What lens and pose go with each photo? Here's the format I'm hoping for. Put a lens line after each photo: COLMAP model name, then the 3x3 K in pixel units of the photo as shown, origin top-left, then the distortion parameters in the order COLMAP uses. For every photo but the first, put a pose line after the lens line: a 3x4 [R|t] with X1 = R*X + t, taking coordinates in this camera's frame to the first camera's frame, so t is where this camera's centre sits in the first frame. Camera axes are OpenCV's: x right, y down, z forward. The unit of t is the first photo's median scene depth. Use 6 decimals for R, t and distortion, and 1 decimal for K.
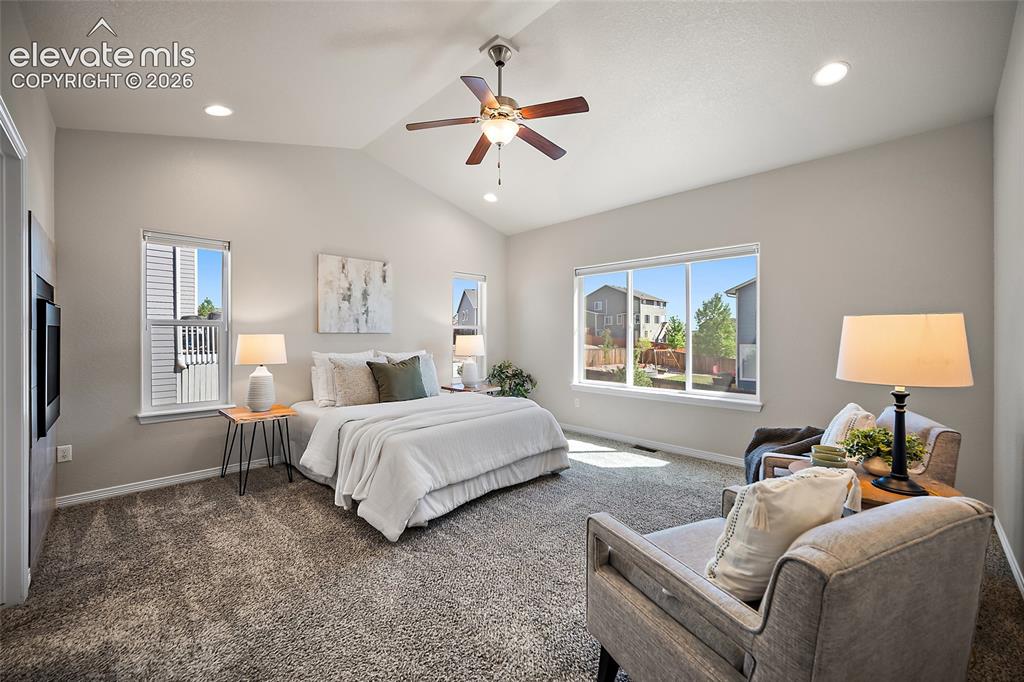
lens RADIAL K [[399.8, 0, 510.4], [0, 399.8, 336.0], [0, 0, 1]] dist [-0.003064, 0.000693]
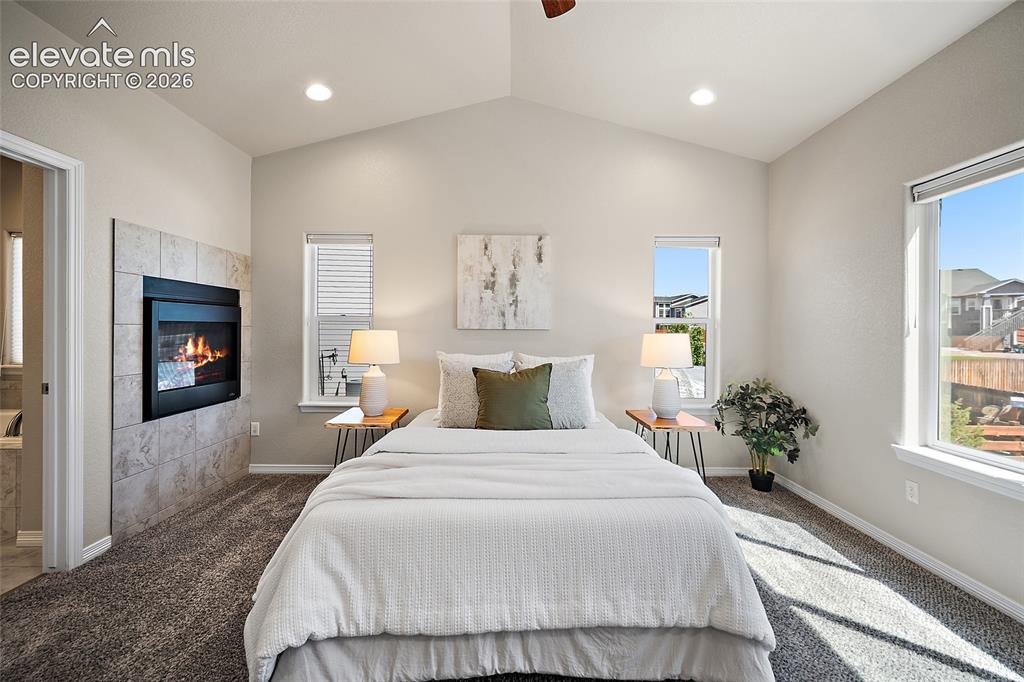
lens RADIAL K [[399.8, 0, 513.7], [0, 399.8, 332.5], [0, 0, 1]] dist [-0.003064, 0.000693]
pose [[0.718737, 0.009241, -0.695221, 0.190523], [-0.010664, 0.999941, 0.002266, -0.003655], [0.695200, 0.005786, 0.718793, 0.475078]]
